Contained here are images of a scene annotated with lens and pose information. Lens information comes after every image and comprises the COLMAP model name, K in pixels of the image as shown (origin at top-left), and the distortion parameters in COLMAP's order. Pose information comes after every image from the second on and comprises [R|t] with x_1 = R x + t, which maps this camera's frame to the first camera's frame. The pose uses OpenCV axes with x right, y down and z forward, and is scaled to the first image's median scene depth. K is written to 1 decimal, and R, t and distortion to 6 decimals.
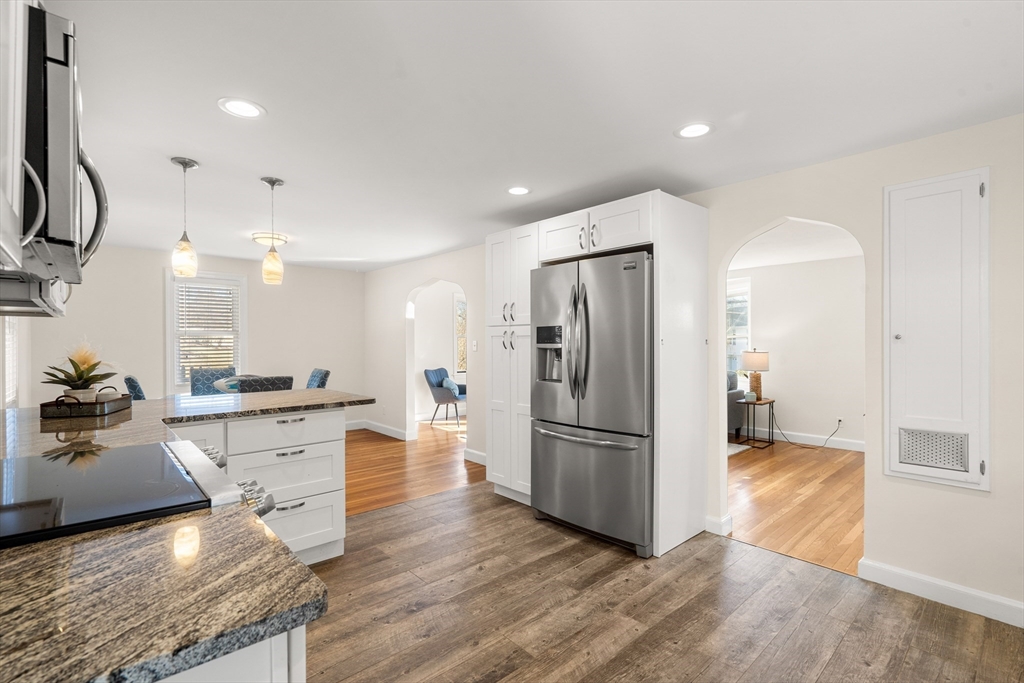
lens RADIAL K [[468.9, 0, 508.8], [0, 468.9, 344.3], [0, 0, 1]] dist [-0.000276, 0.000112]
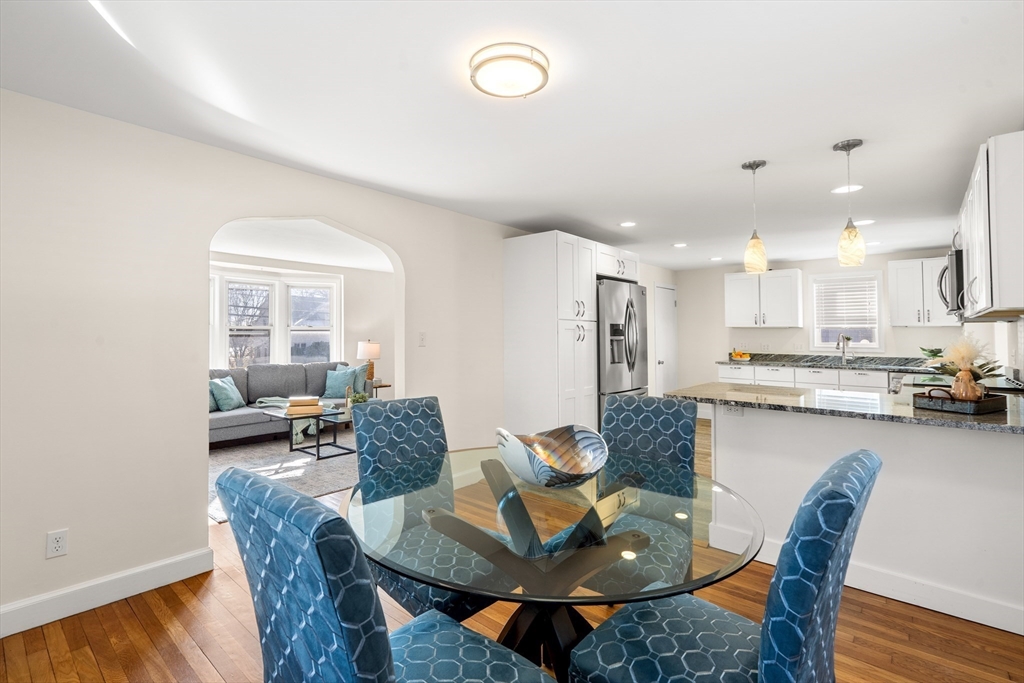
lens RADIAL K [[472.1, 0, 514.6], [0, 472.1, 316.4], [0, 0, 1]] dist [-0.002208, 0.000006]
pose [[-0.125578, 0.040384, 0.991261, -1.599820], [-0.000913, 0.999166, -0.040822, -0.004064], [-0.992083, -0.006032, -0.125437, 1.857309]]
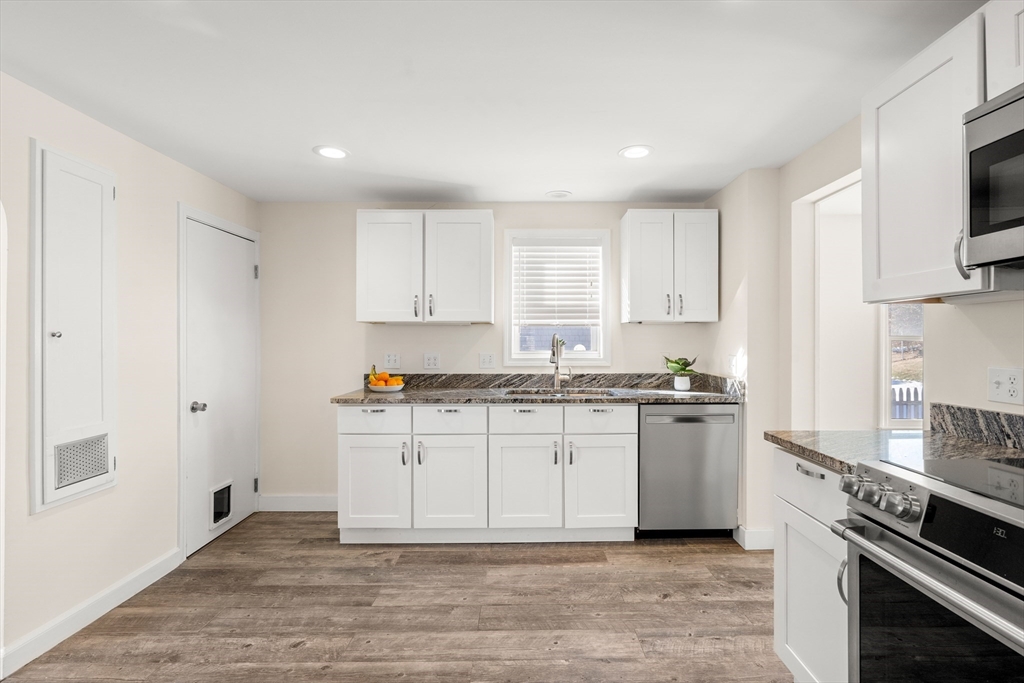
lens RADIAL K [[475.9, 0, 526.6], [0, 475.9, 339.8], [0, 0, 1]] dist [-0.005130, -0.000154]
pose [[-0.747864, 0.005122, 0.663832, -0.299873], [0.005806, 0.999982, -0.001174, -0.000661], [-0.663826, 0.002976, -0.747881, 0.997156]]
